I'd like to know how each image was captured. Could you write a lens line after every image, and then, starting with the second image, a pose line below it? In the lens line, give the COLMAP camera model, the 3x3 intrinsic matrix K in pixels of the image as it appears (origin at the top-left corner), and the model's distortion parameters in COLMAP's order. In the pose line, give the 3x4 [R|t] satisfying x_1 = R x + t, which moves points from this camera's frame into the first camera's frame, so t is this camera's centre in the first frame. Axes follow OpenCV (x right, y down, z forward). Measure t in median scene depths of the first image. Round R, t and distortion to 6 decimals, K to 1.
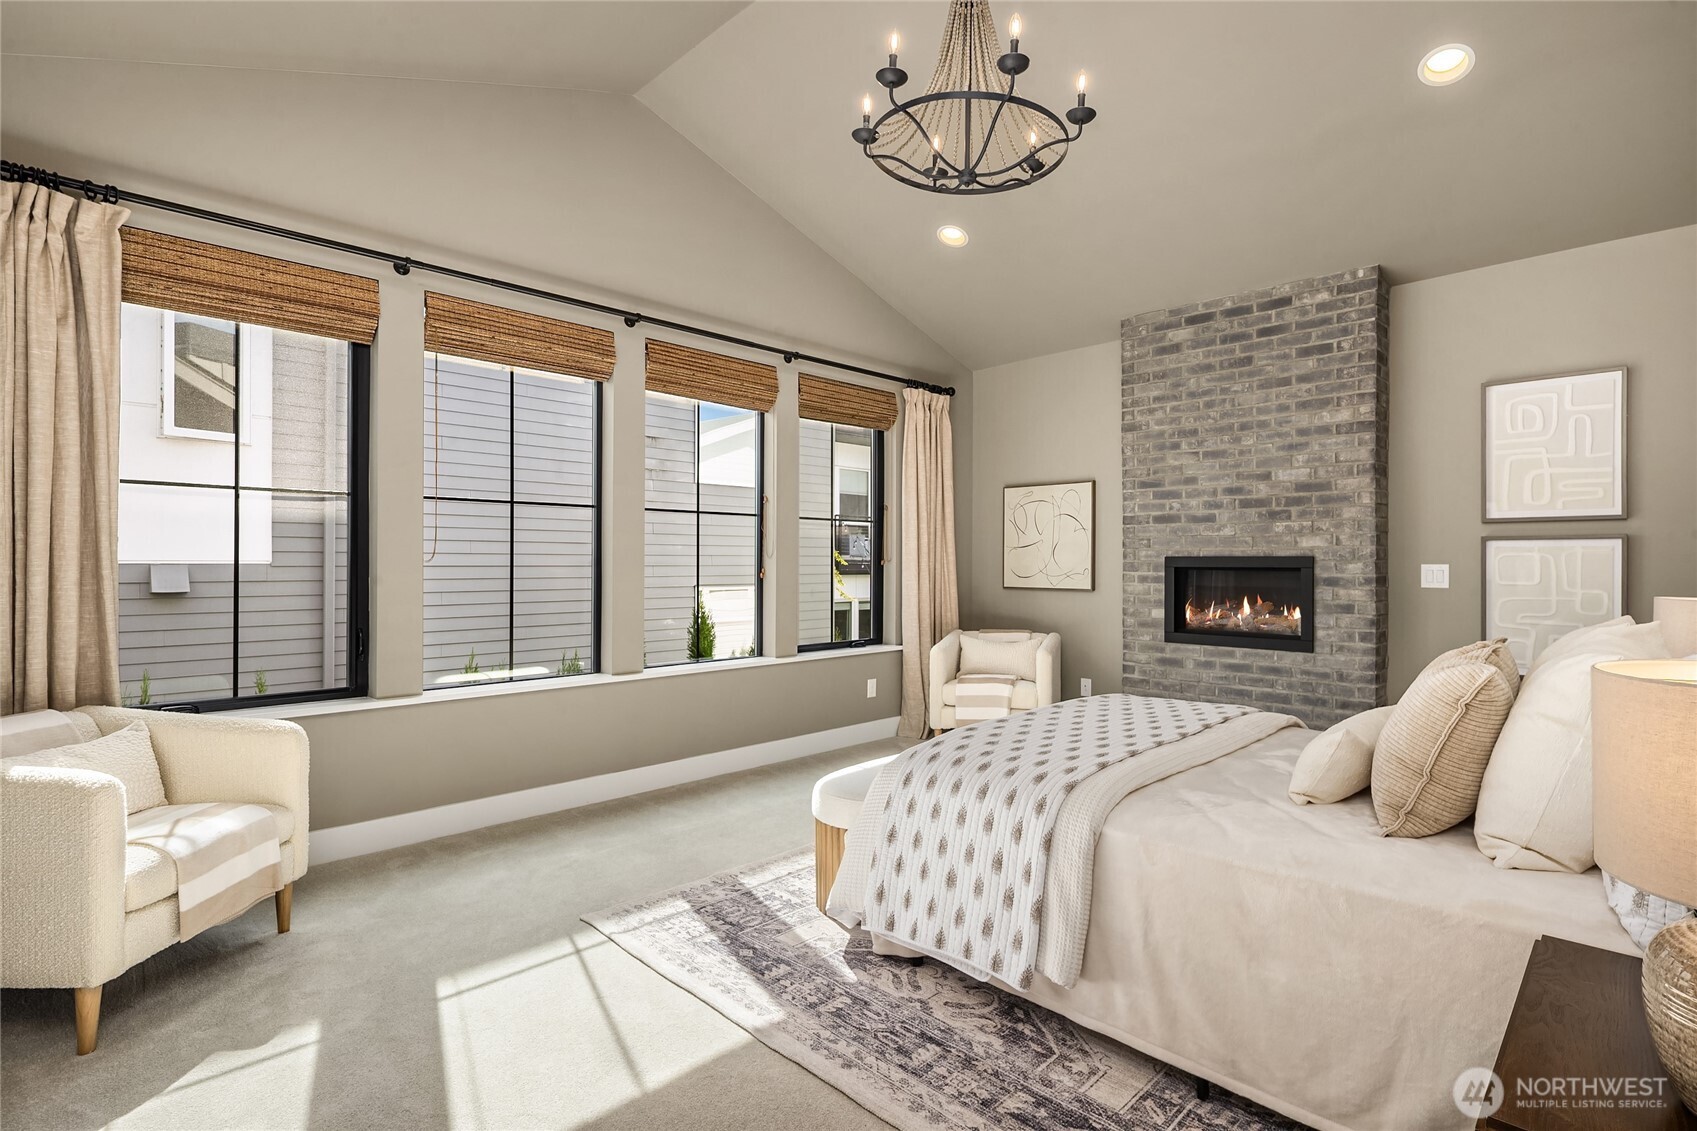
lens RADIAL K [[826.4, 0, 853.5], [0, 826.4, 570.8], [0, 0, 1]] dist [0.002466, 0.000155]
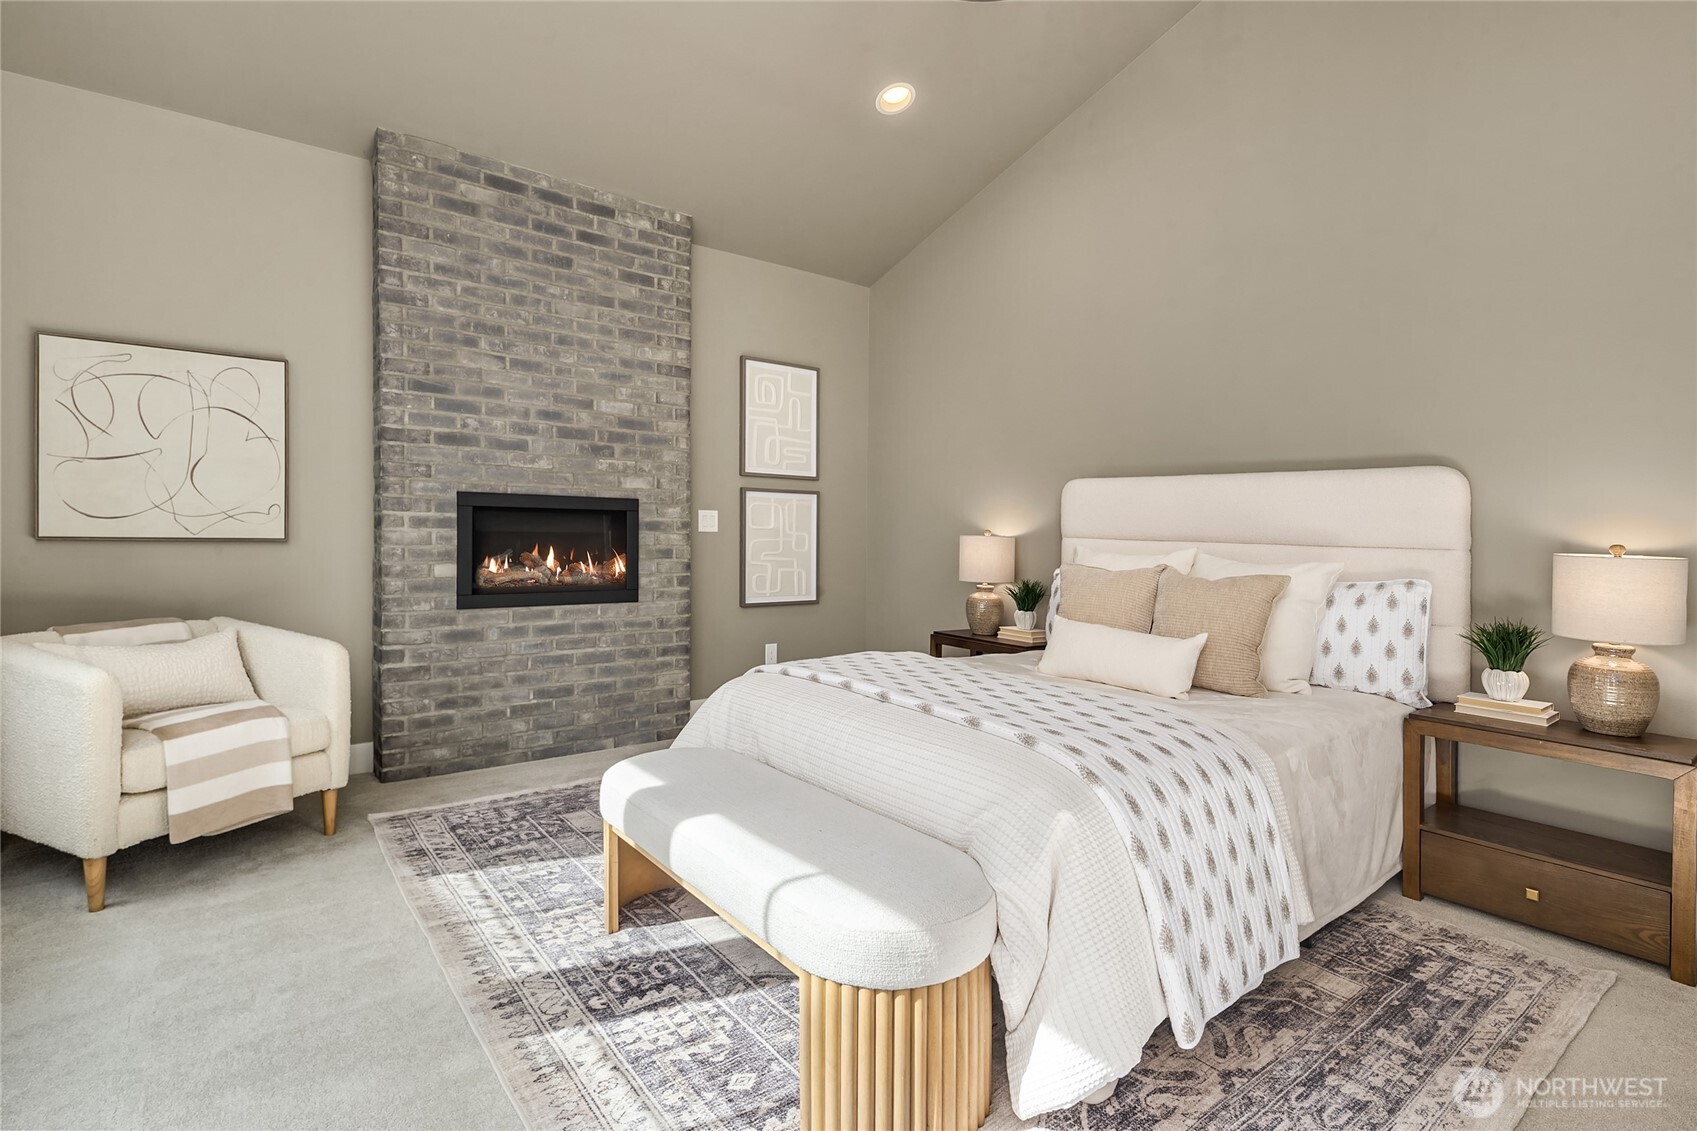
lens RADIAL K [[826.4, 0, 905.8], [0, 826.4, 530.4], [0, 0, 1]] dist [0.002466, 0.000155]
pose [[0.092135, -0.003317, 0.995741, -0.324940], [-0.010993, 0.999930, 0.004348, 0.010087], [-0.995686, -0.011347, 0.092092, 0.571754]]
